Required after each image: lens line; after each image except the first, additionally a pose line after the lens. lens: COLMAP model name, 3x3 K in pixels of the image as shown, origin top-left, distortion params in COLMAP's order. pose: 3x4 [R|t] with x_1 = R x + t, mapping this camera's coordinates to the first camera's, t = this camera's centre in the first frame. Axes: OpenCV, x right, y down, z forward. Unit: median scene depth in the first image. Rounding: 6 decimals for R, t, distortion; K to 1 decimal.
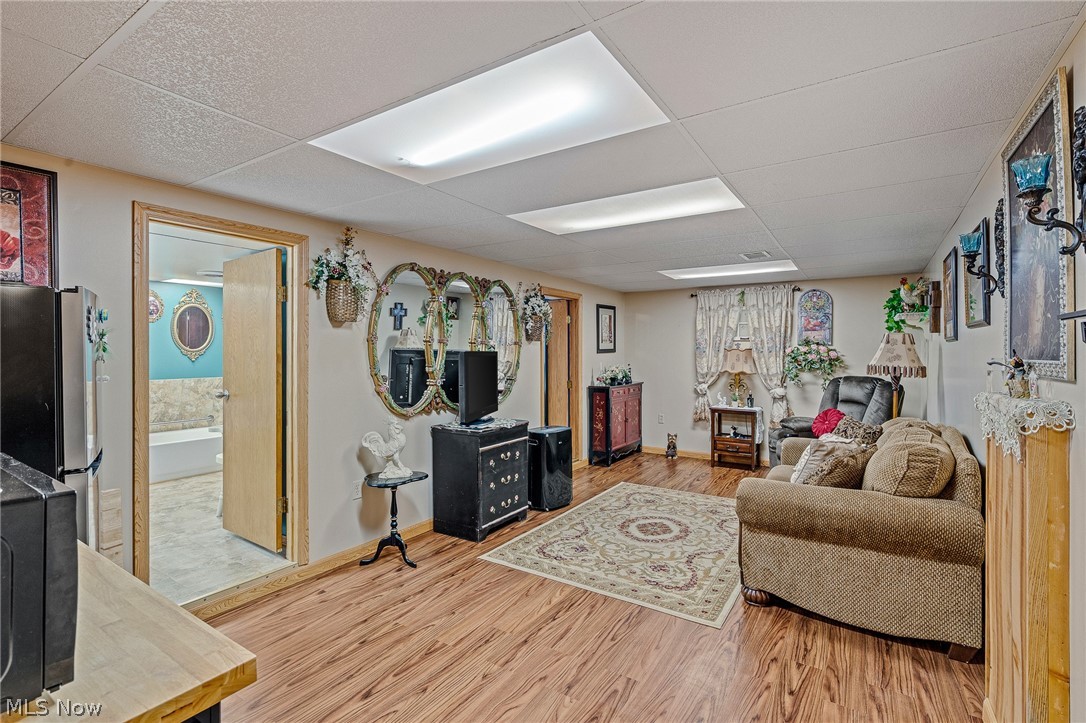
lens RADIAL K [[498.7, 0, 541.9], [0, 498.7, 351.9], [0, 0, 1]] dist [-0.005540, 0.000138]
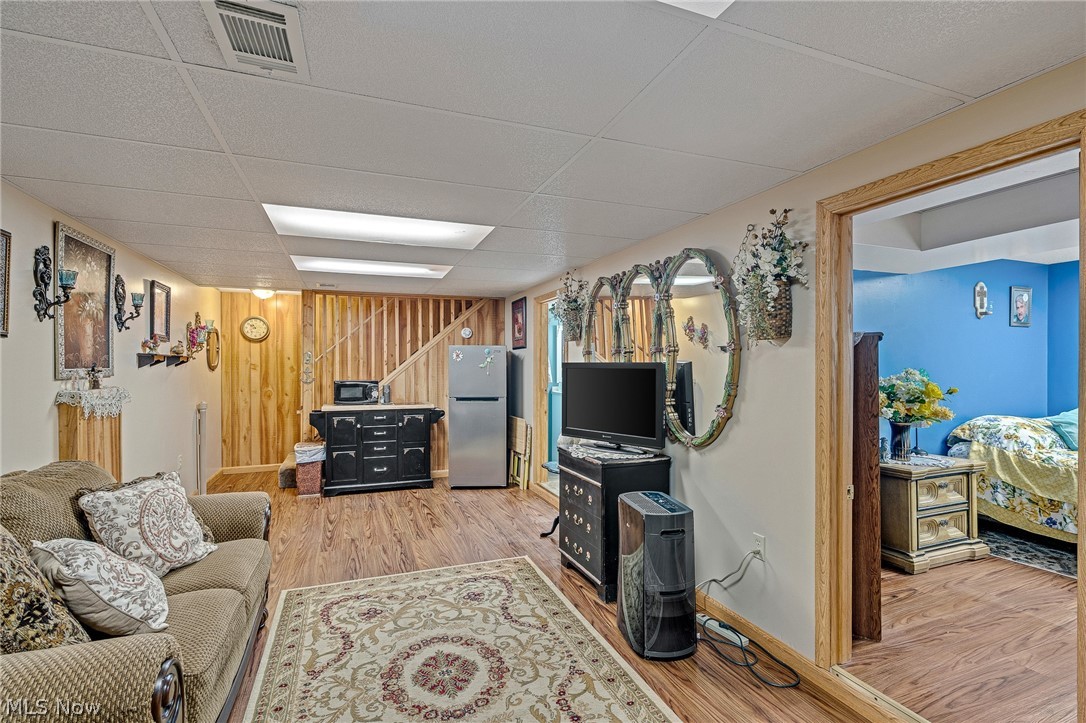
lens RADIAL K [[498.7, 0, 541.8], [0, 498.7, 368.6], [0, 0, 1]] dist [-0.005540, 0.000138]
pose [[-0.582053, 0.004565, -0.813138, 0.720574], [-0.001167, 0.999979, 0.006449, 0.004253], [0.813150, 0.004703, -0.582035, 1.644506]]
